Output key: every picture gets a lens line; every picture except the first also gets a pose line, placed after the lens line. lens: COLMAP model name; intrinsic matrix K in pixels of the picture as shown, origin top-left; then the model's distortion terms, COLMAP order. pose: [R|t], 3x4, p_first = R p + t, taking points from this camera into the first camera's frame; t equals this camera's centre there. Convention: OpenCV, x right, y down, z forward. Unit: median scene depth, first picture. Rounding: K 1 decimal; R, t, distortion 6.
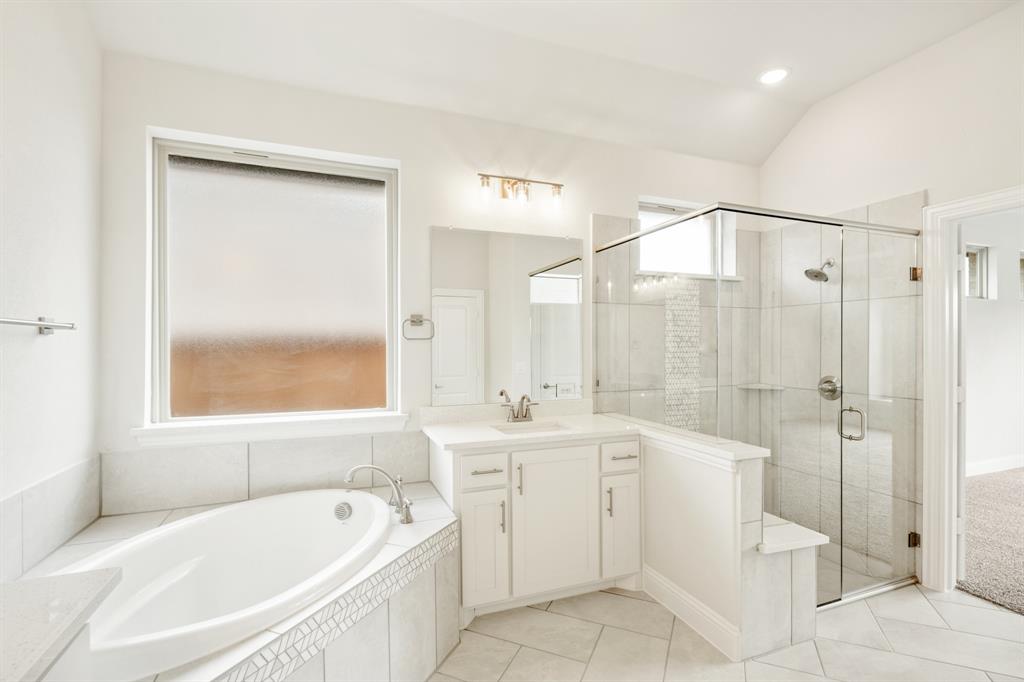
lens RADIAL K [[469.6, 0, 511.8], [0, 469.6, 345.8], [0, 0, 1]] dist [-0.000118, -0.000007]
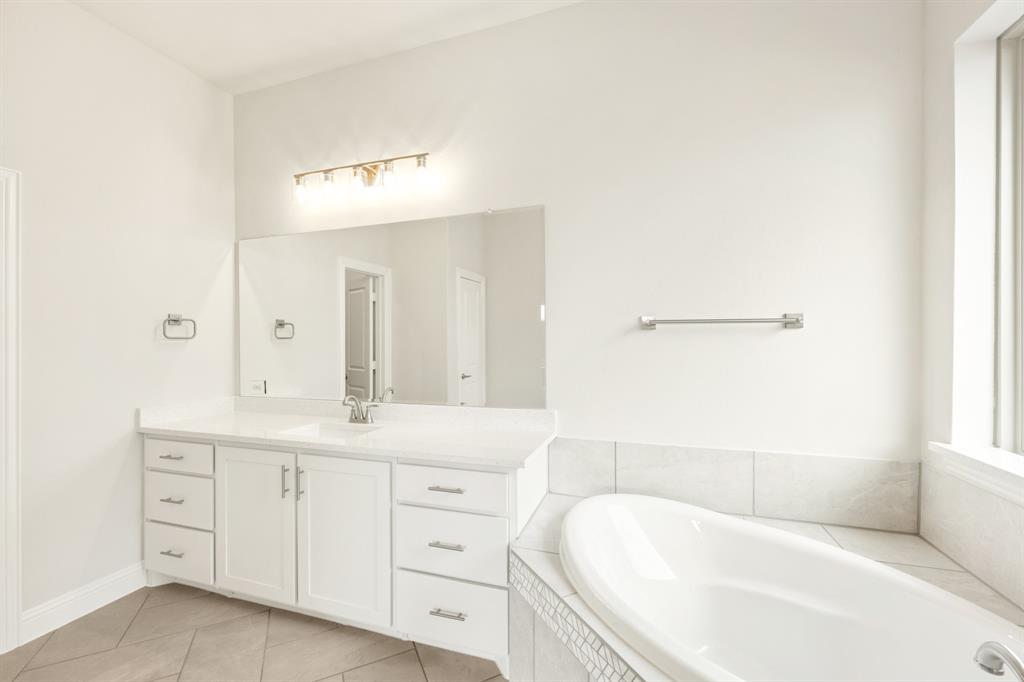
lens RADIAL K [[419.6, 0, 507.6], [0, 419.6, 344.9], [0, 0, 1]] dist [0.003083, -0.000534]
pose [[-0.631813, 0.000740, -0.775121, 0.266956], [0.001802, 0.999998, -0.000514, 0.016258], [0.775119, -0.001722, -0.631813, 1.158178]]
